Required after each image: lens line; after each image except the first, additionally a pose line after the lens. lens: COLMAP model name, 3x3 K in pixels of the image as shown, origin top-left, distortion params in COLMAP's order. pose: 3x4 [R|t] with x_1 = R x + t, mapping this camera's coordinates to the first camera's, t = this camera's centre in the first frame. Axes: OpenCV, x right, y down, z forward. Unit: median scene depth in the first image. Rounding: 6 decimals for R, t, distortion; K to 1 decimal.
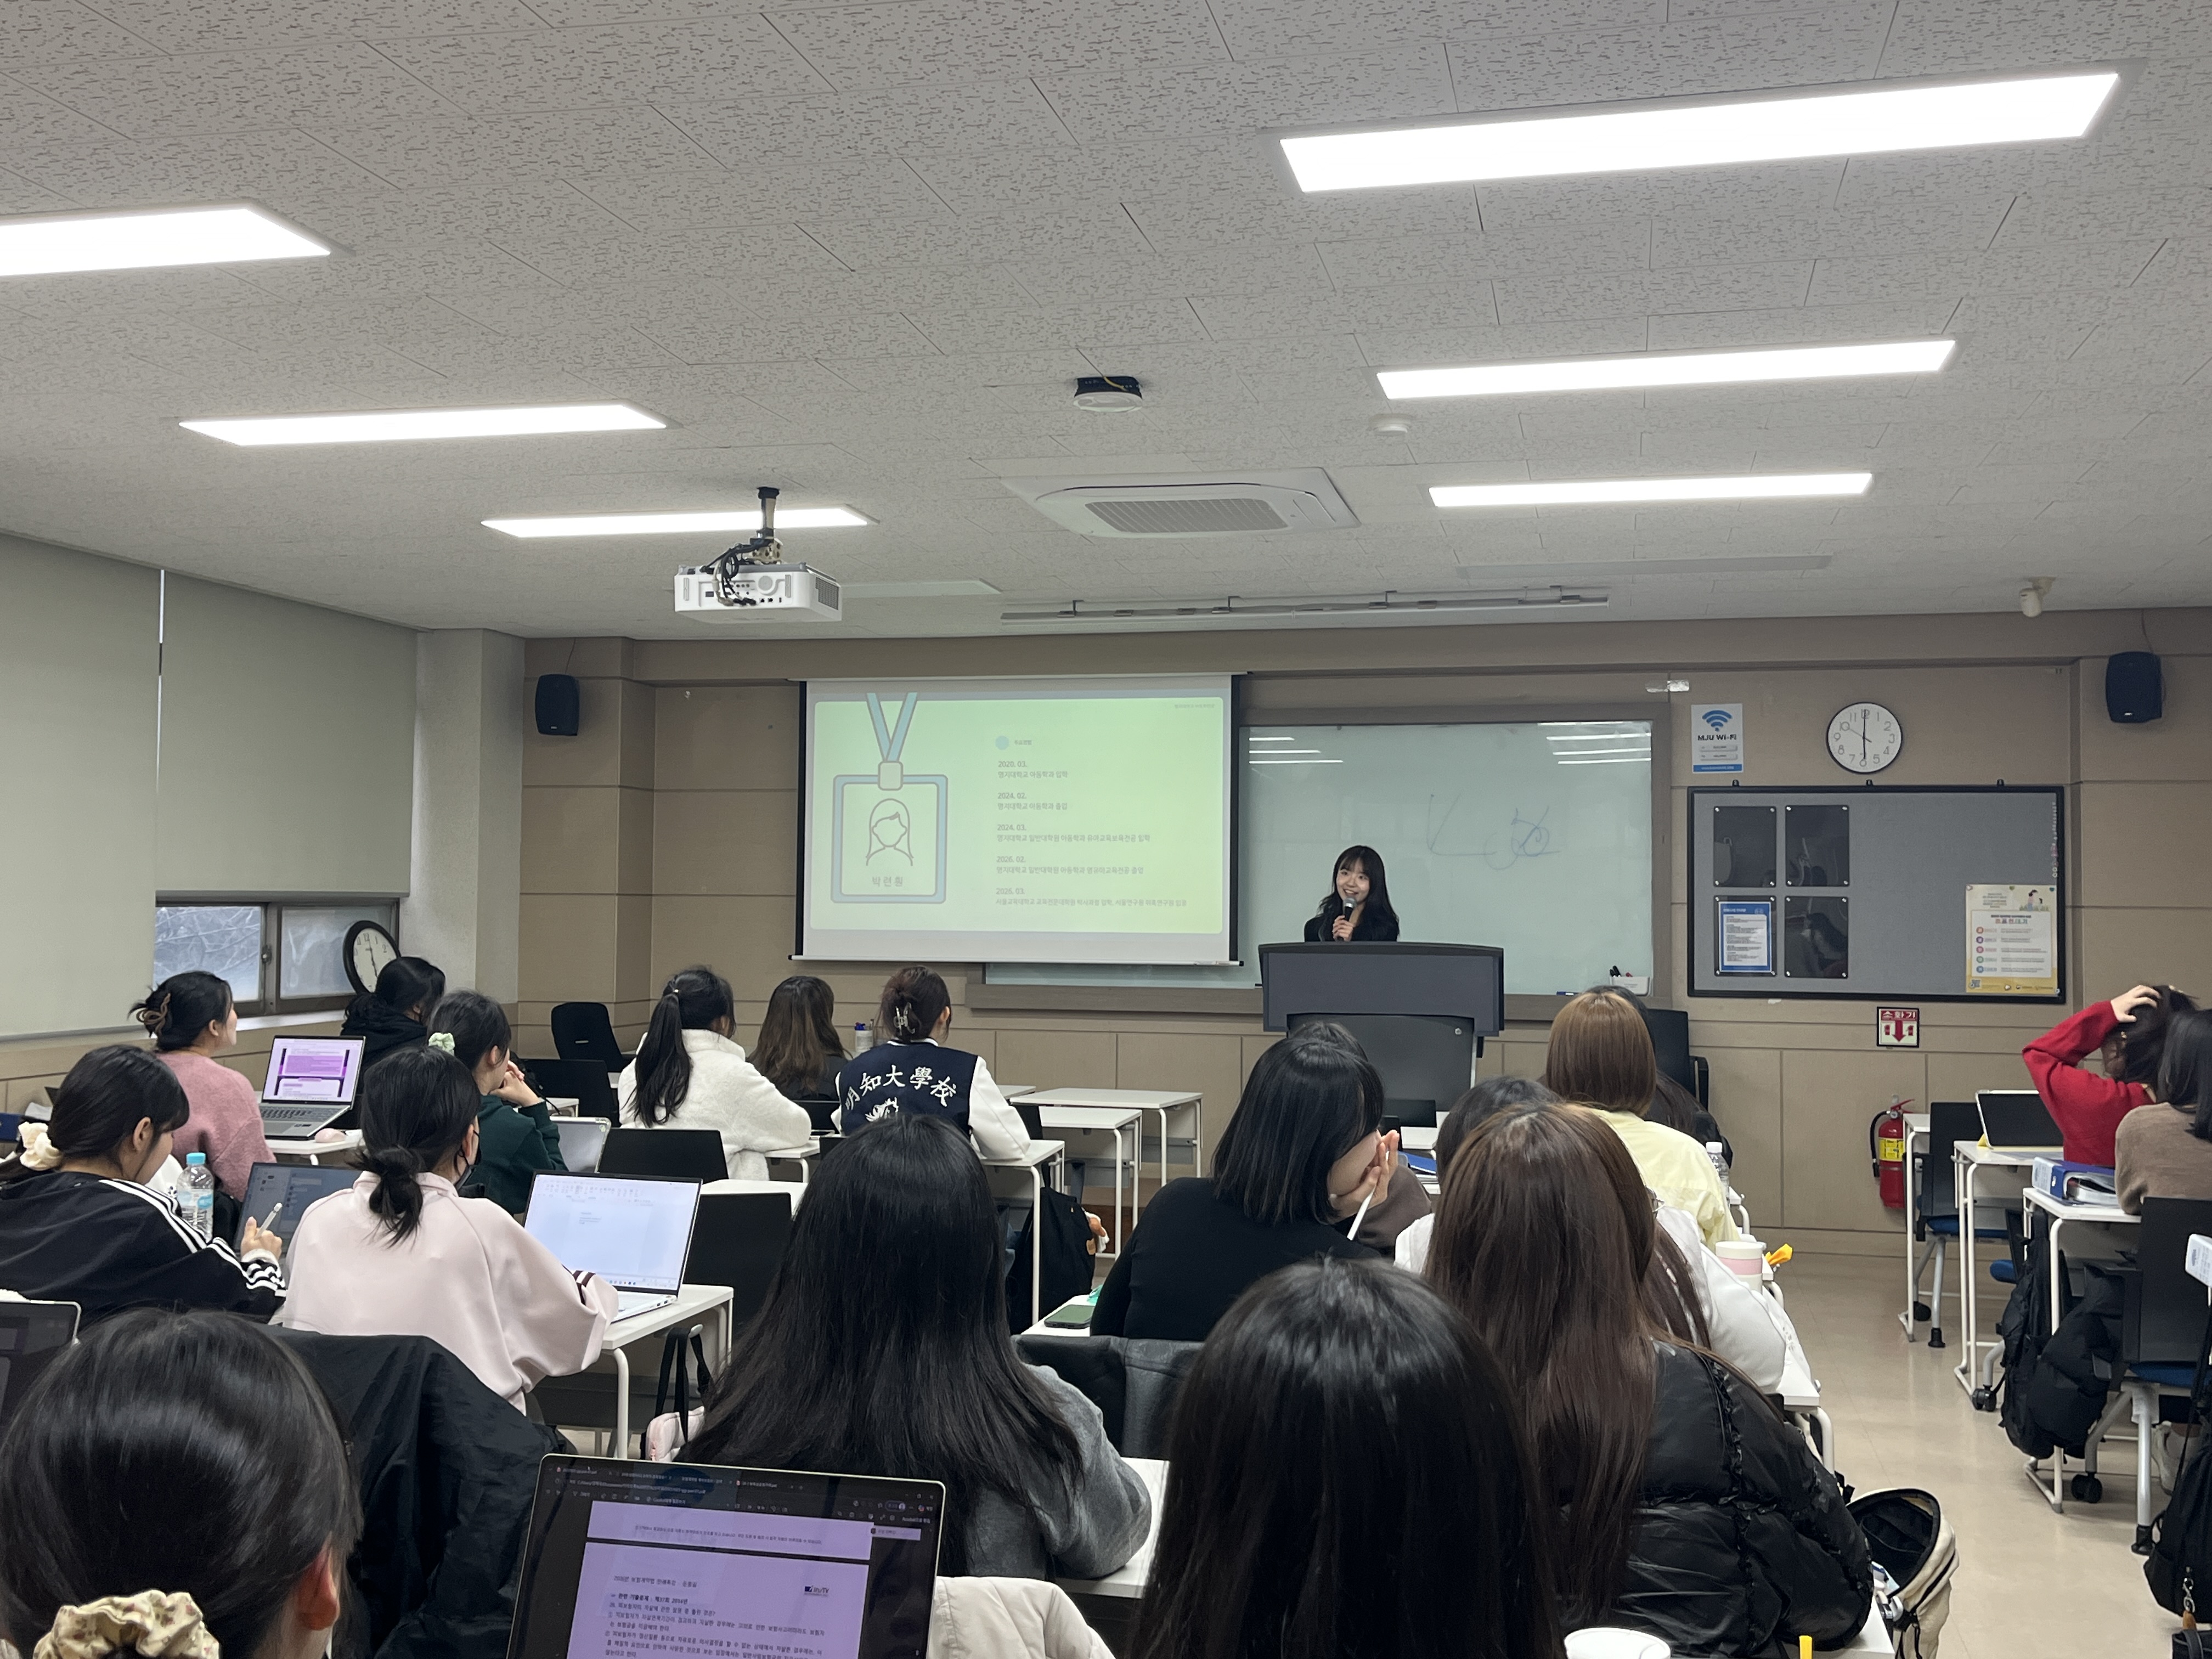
lens RADIAL K [[2143.7, 0, 1106.0], [0, 2143.7, 829.5], [0, 0, 1]] dist [0.038485, -0.010393]
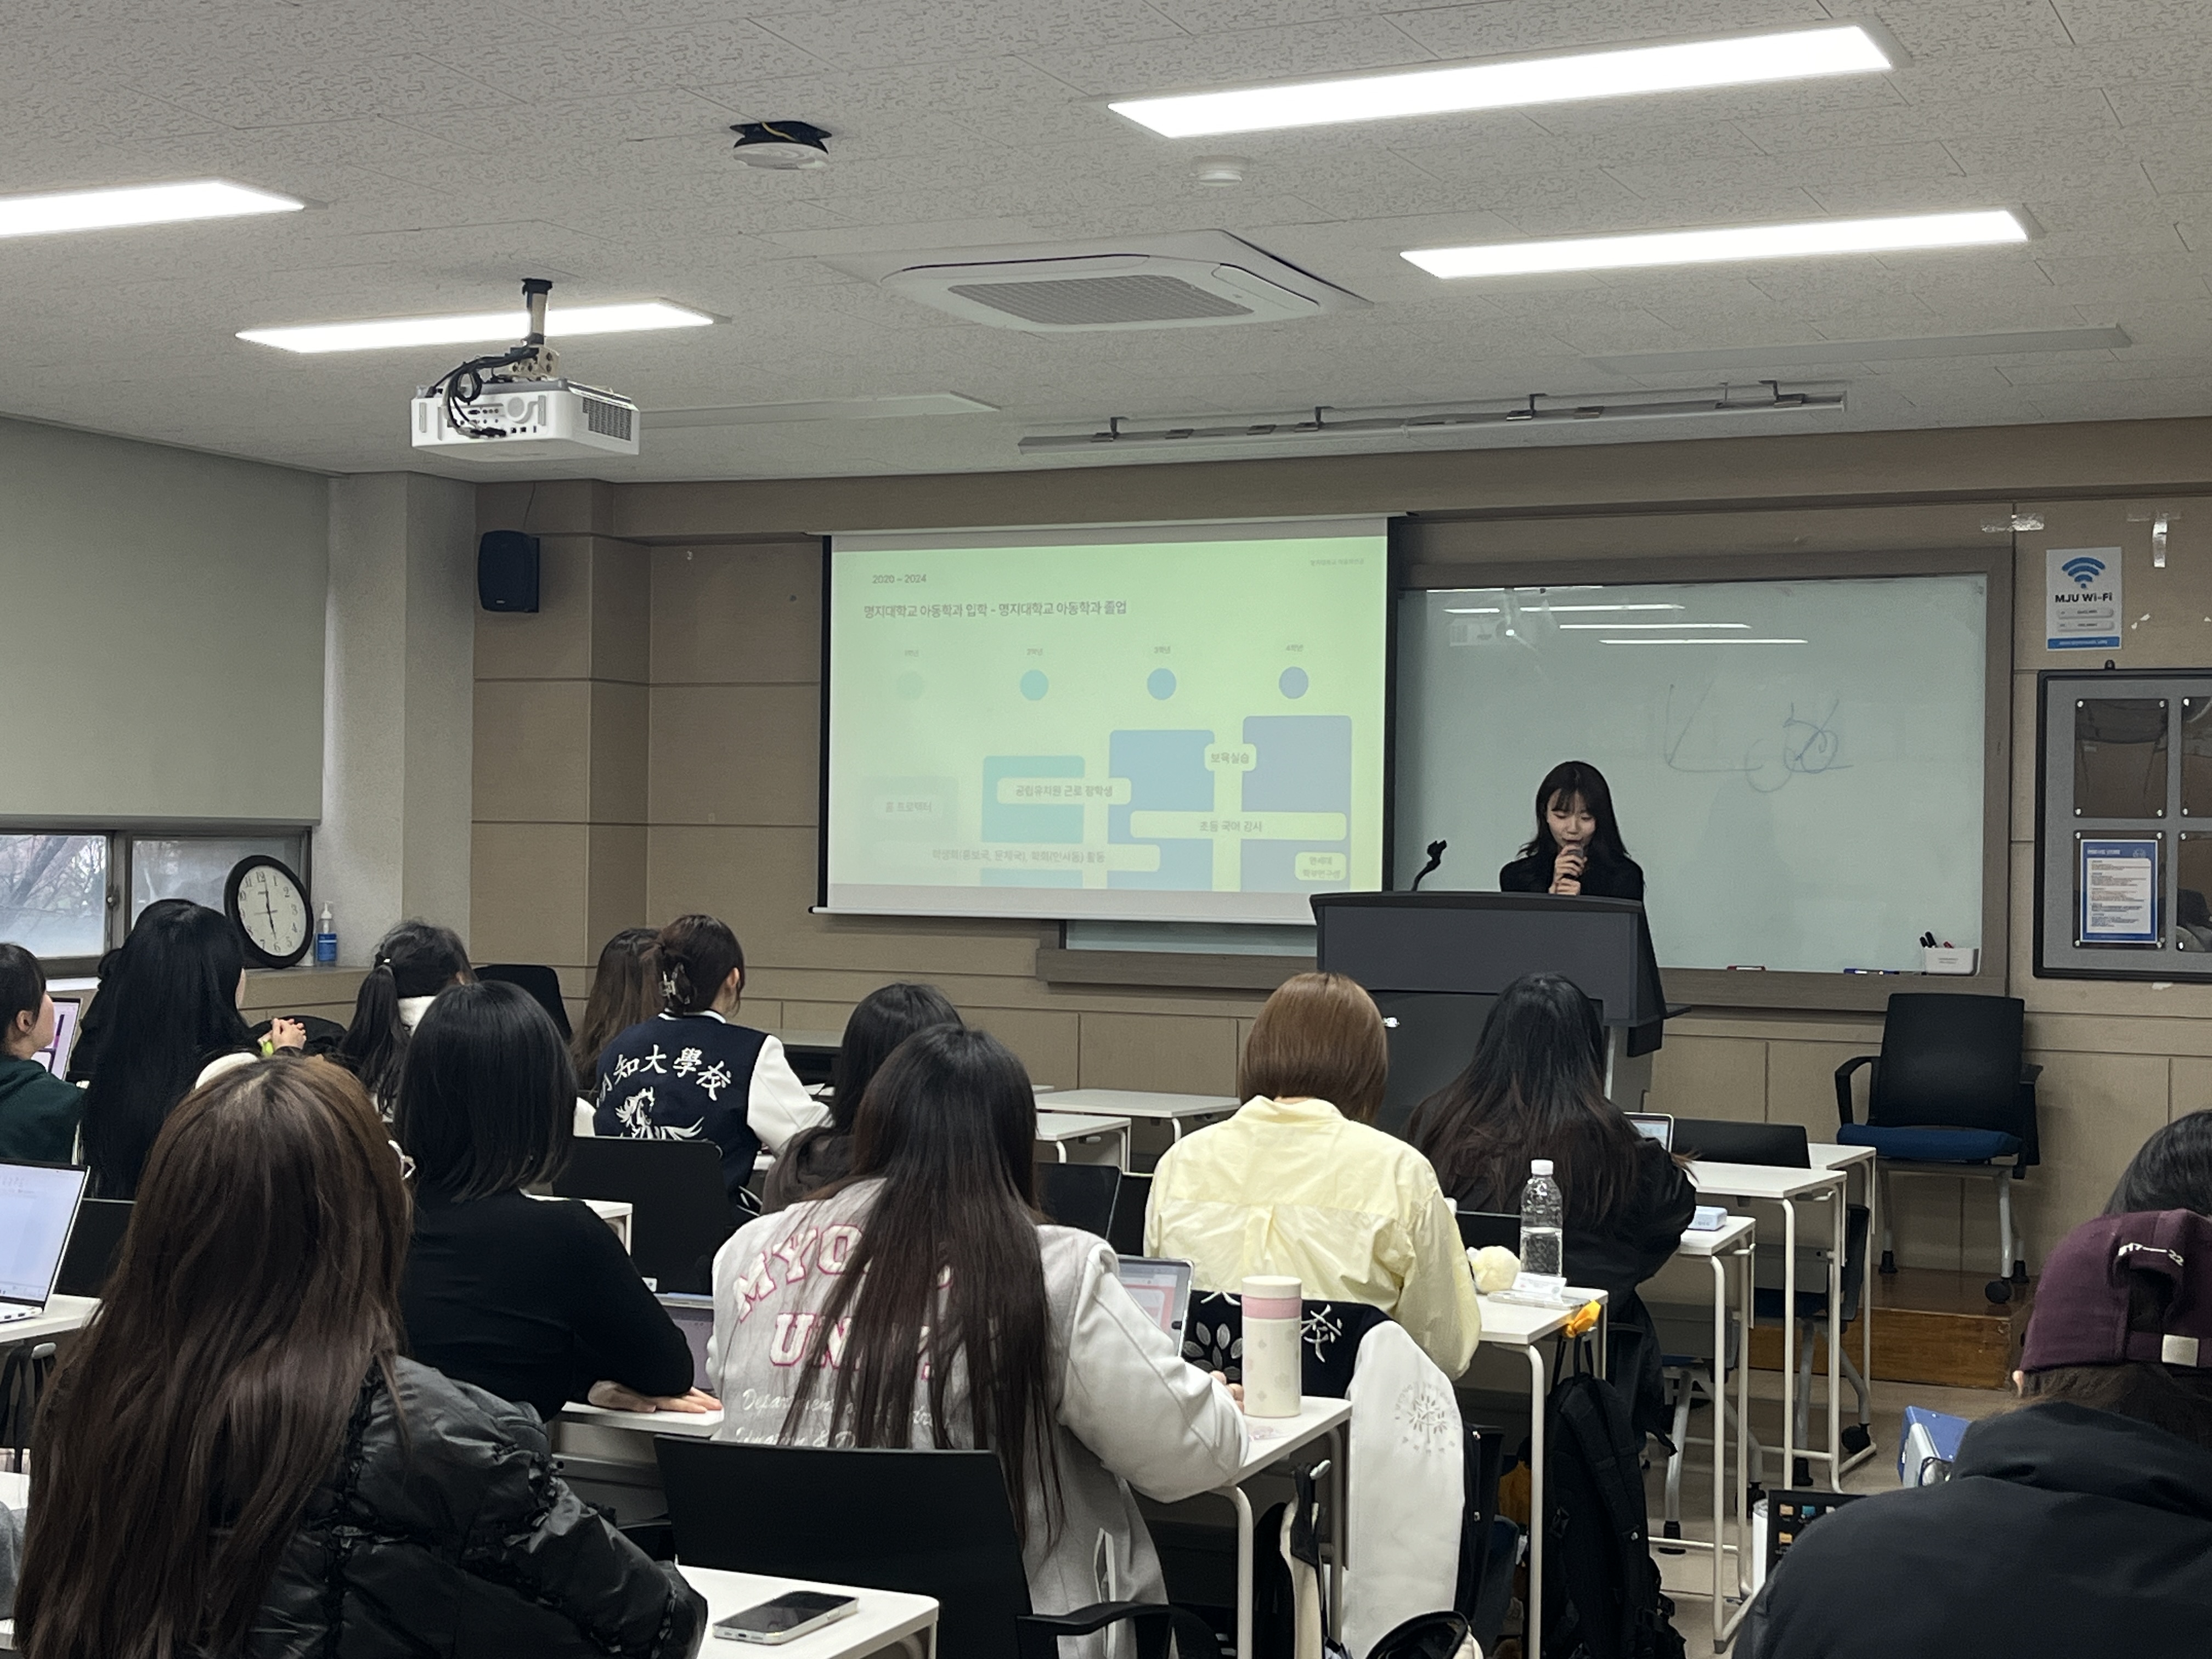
lens RADIAL K [[3065.9, 0, 1106.0], [0, 3065.9, 829.5], [0, 0, 1]] dist [0.002634, 0.058445]
pose [[0.979287, 0.004105, -0.202437, 0.179748], [0.001610, 0.999605, 0.028055, 0.002689], [0.202473, -0.027800, 0.978893, -0.014285]]
